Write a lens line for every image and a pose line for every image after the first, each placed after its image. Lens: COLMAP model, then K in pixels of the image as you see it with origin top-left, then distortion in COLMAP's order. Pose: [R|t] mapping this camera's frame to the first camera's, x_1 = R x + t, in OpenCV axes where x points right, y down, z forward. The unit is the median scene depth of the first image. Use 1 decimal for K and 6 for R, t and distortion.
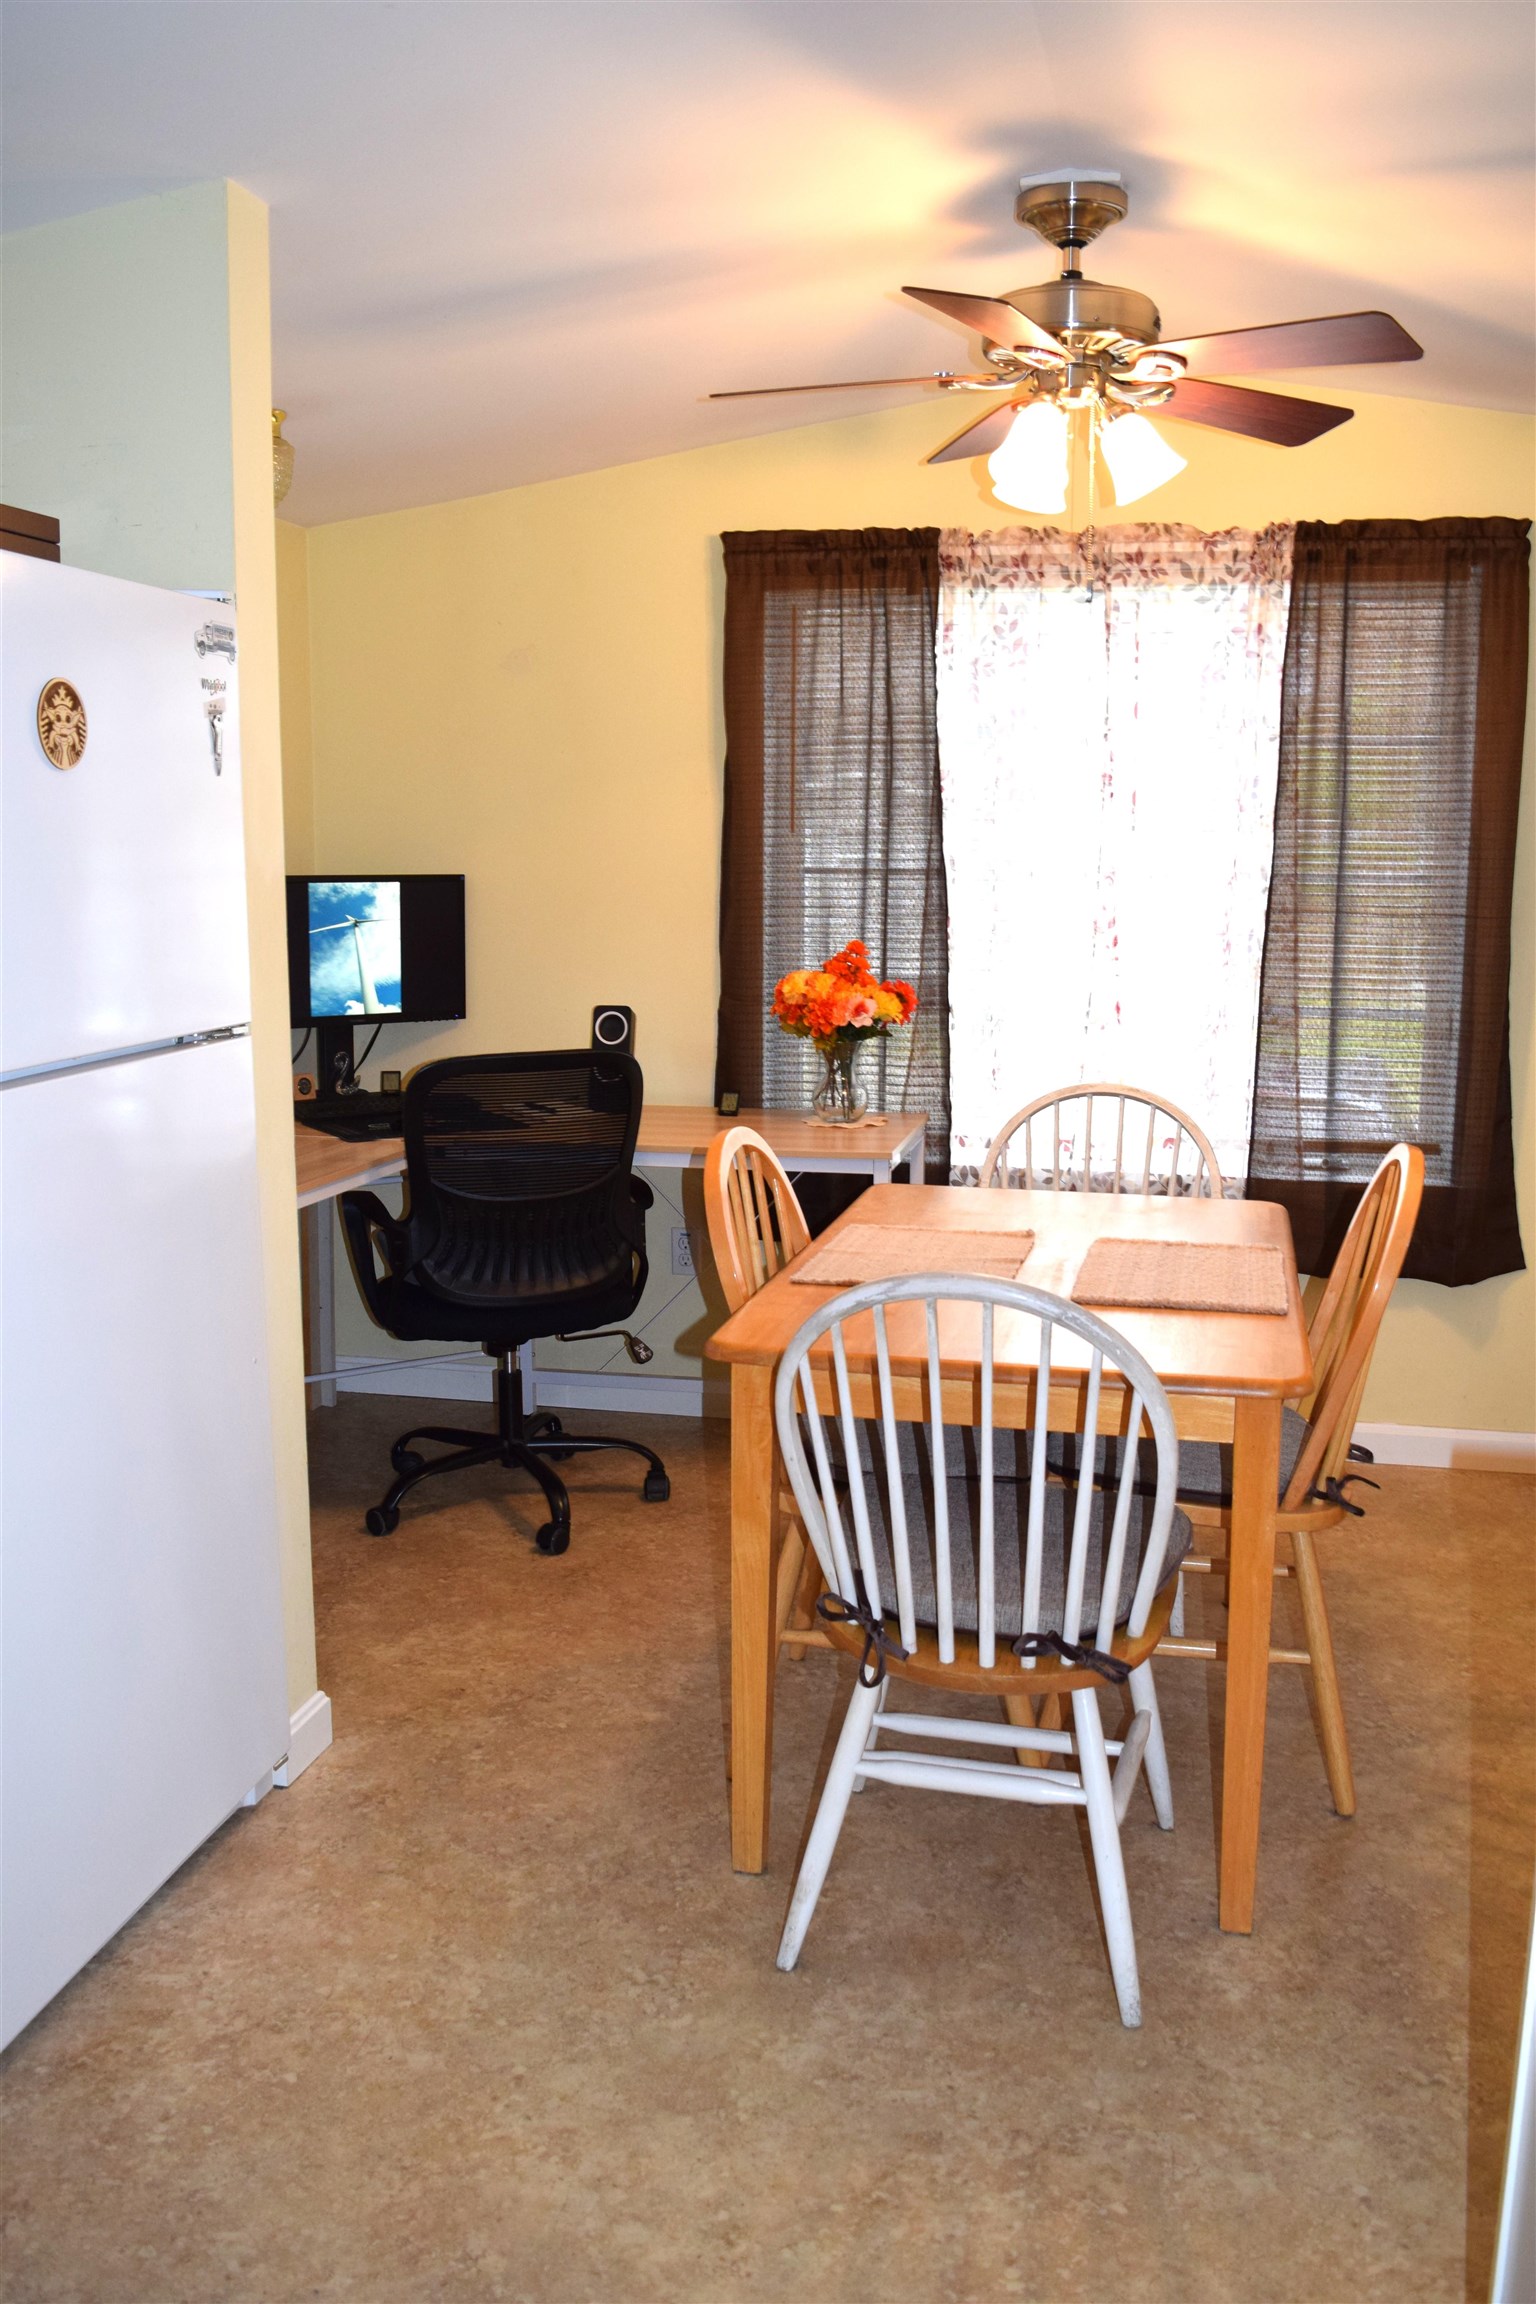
lens RADIAL K [[1928.0, 0, 780.9], [0, 1928.0, 1152.4], [0, 0, 1]] dist [-0.089616, 0.022017]
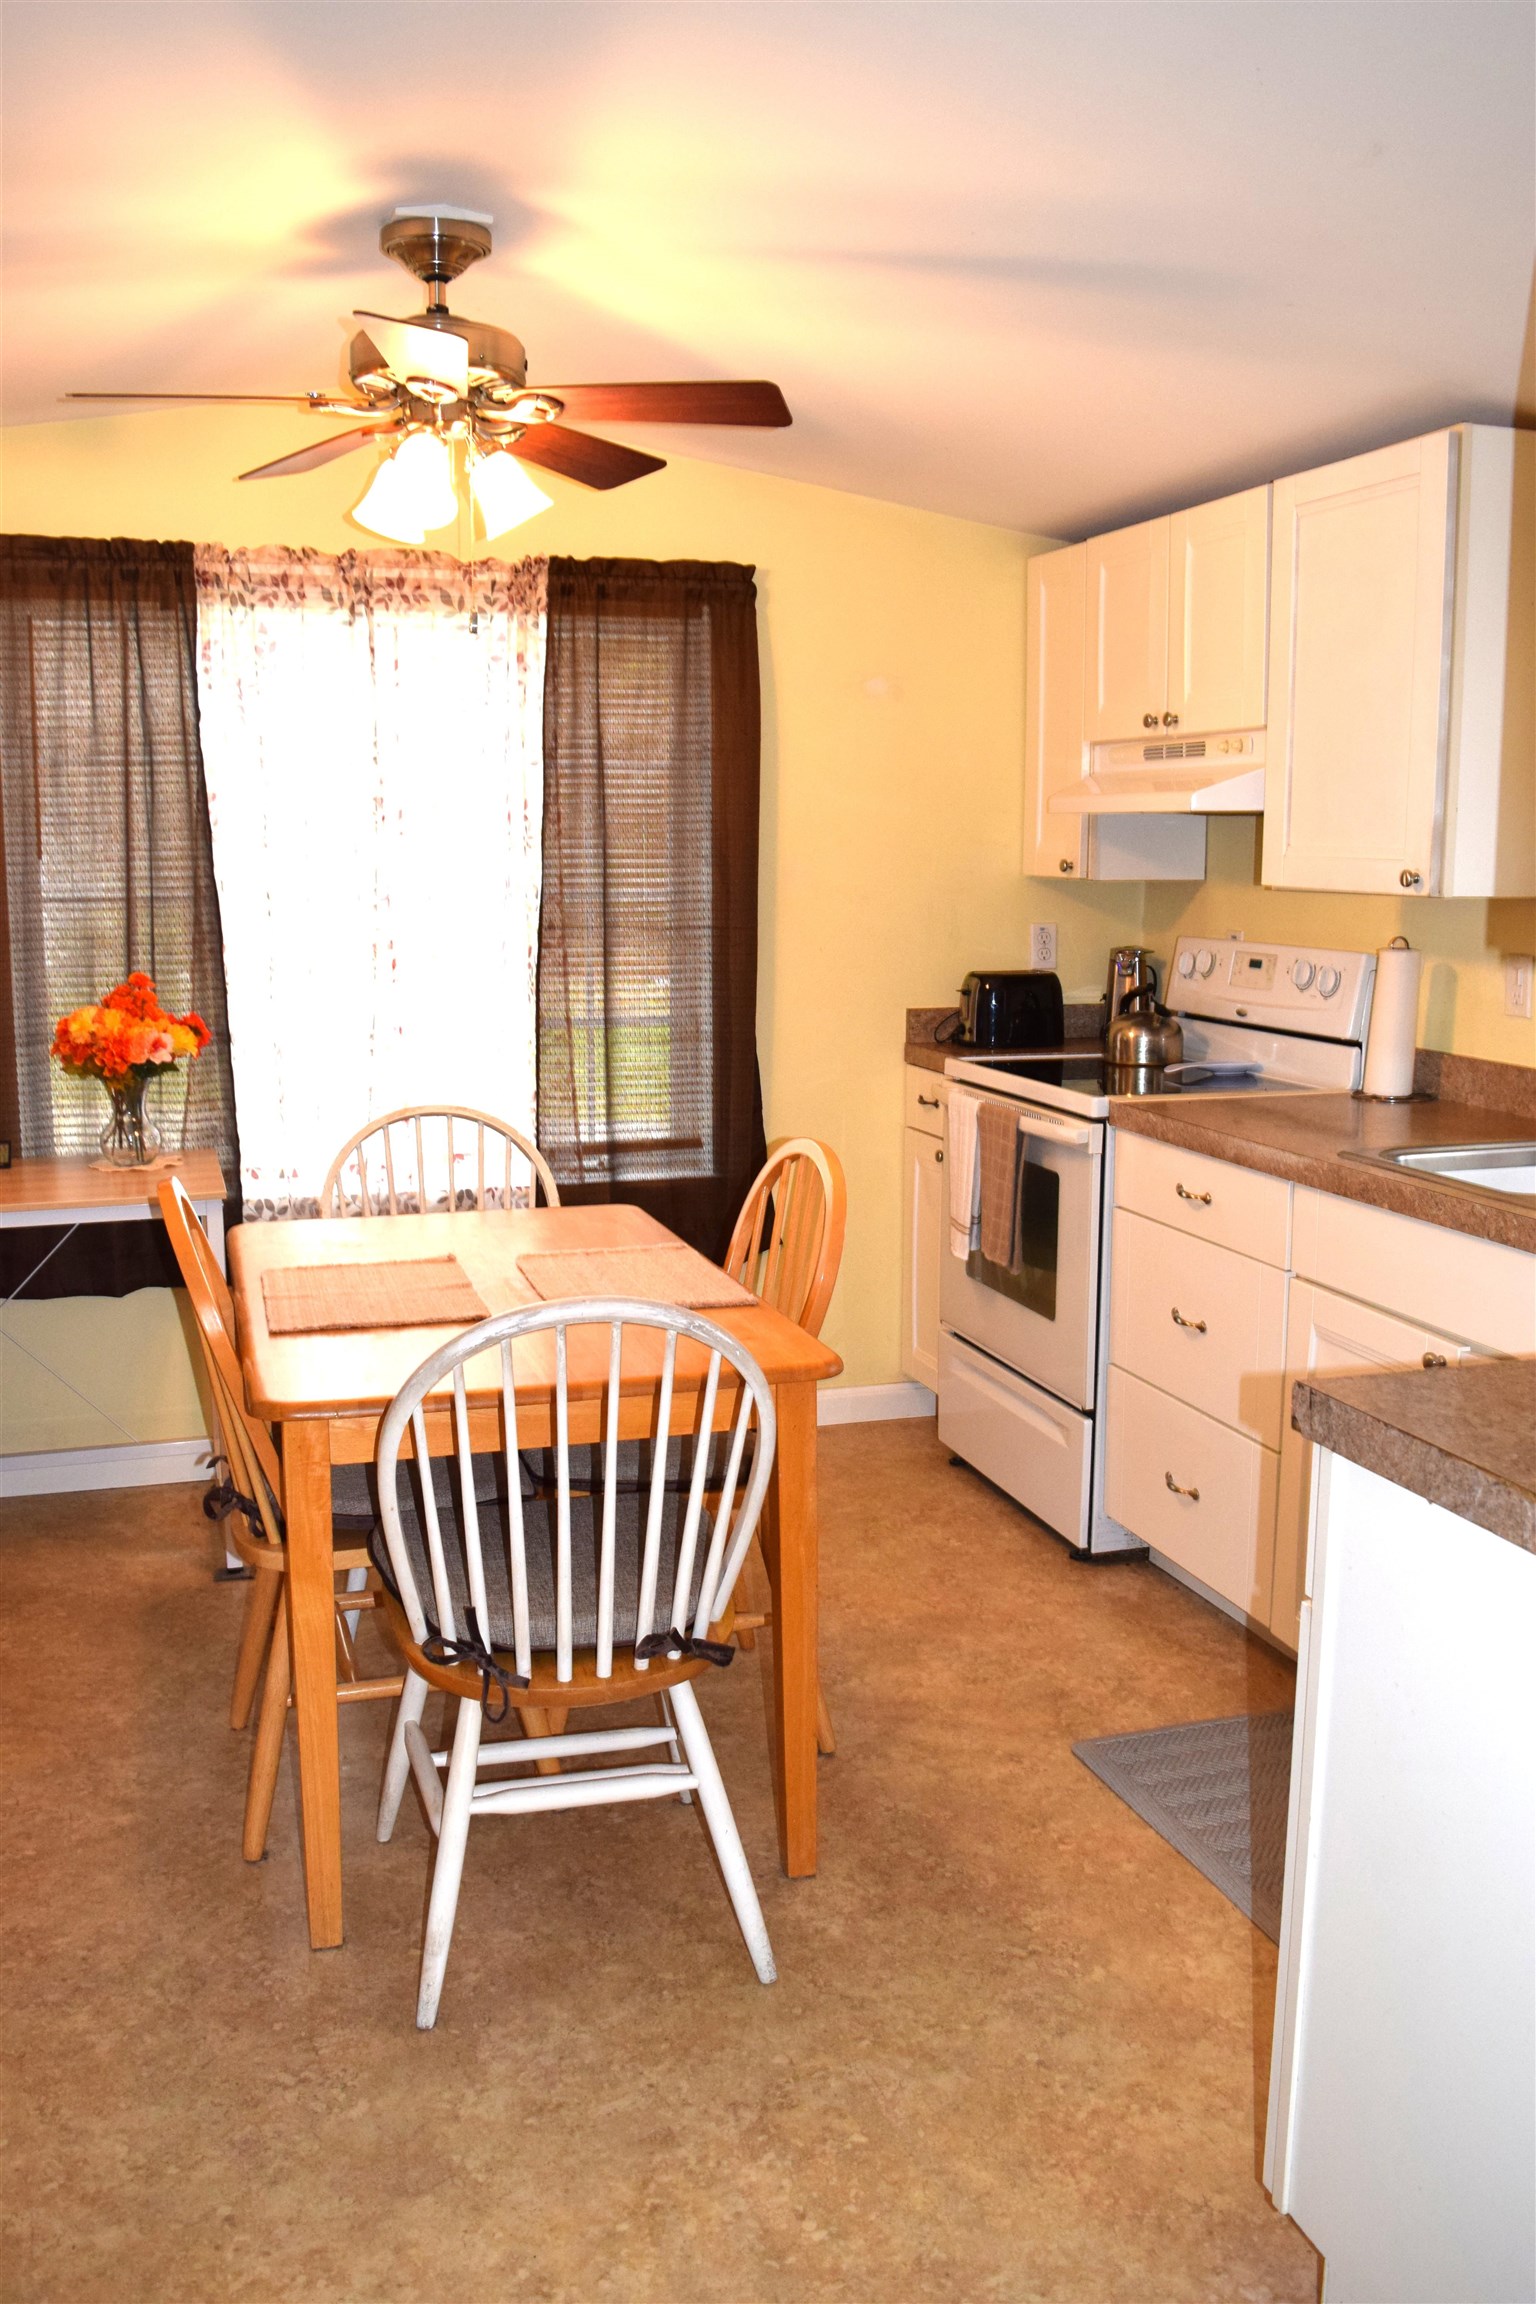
lens RADIAL K [[1926.8, 0, 780.9], [0, 1926.8, 1152.5], [0, 0, 1]] dist [-0.086442, 0.020583]
pose [[0.863274, -0.081925, 0.498043, -0.167934], [0.084329, 0.996281, 0.017711, -0.012229], [-0.497641, 0.026710, 0.866972, 0.031319]]
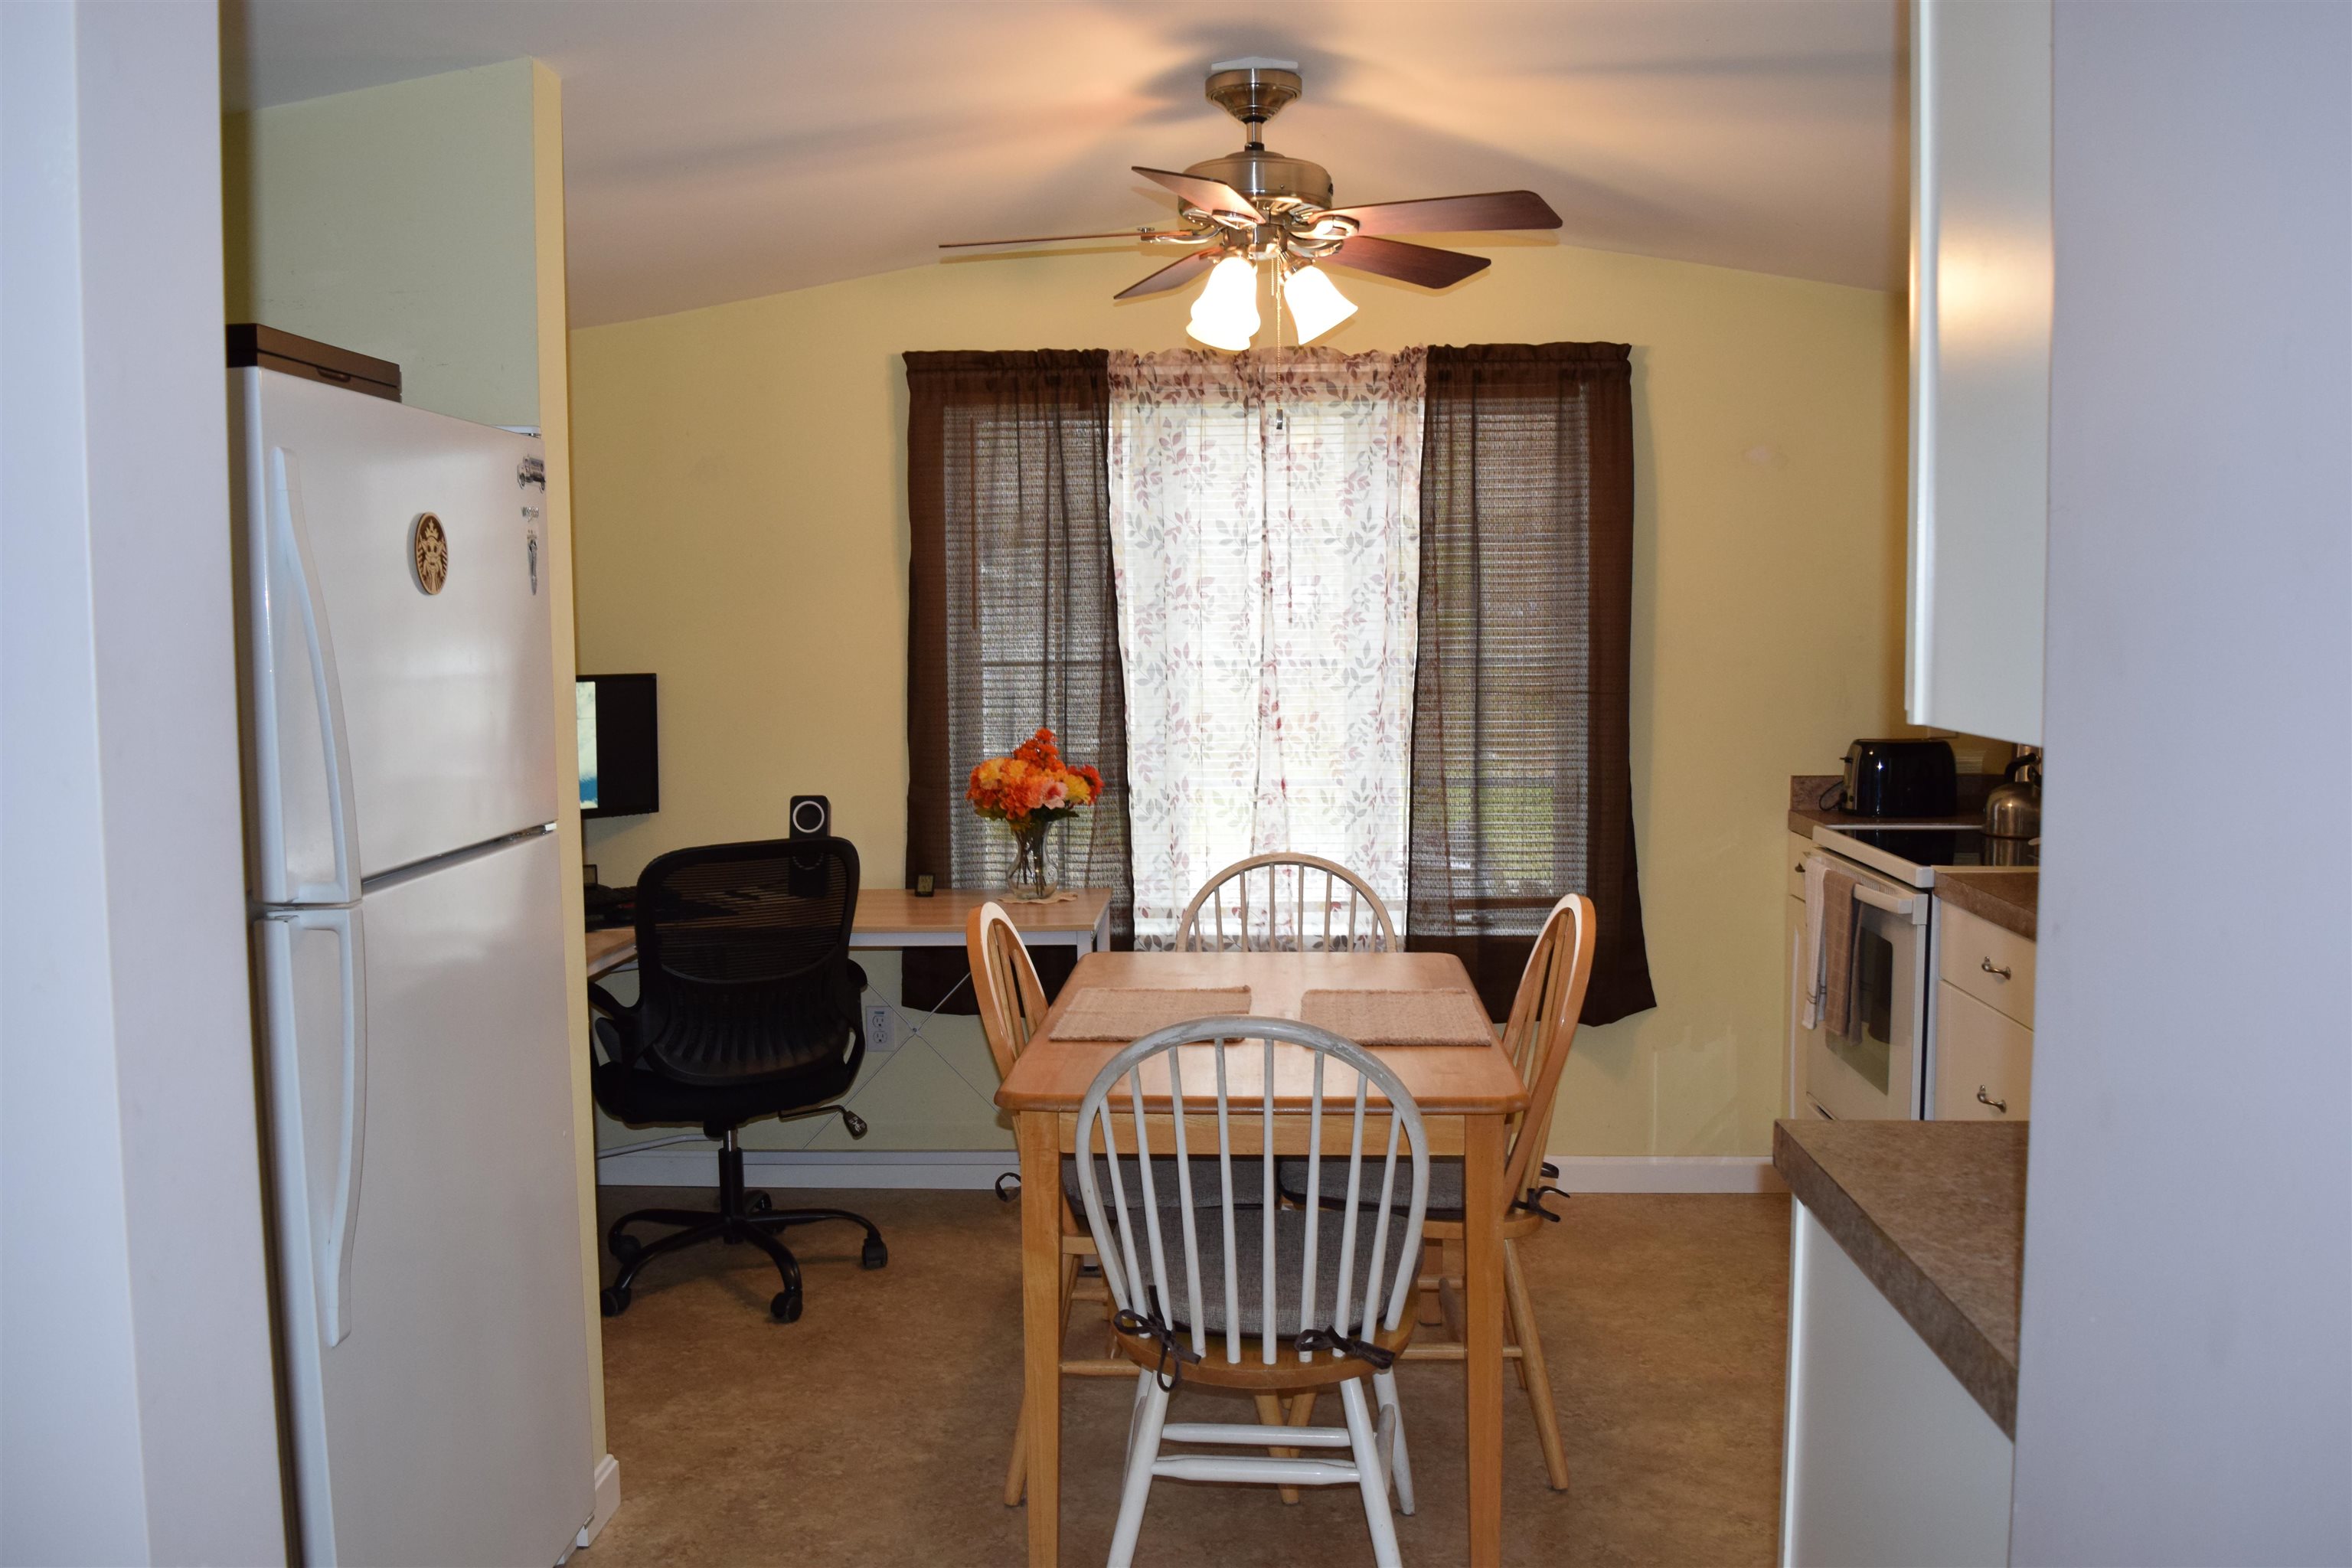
lens RADIAL K [[1966.9, 0, 1171.6], [0, 1966.9, 777.0], [0, 0, 1]] dist [-0.086442, 0.020583]
pose [[0.986119, -0.027286, 0.163782, -0.073285], [0.040456, 0.996162, -0.077619, 0.005035], [-0.161035, 0.083167, 0.983438, -0.090577]]
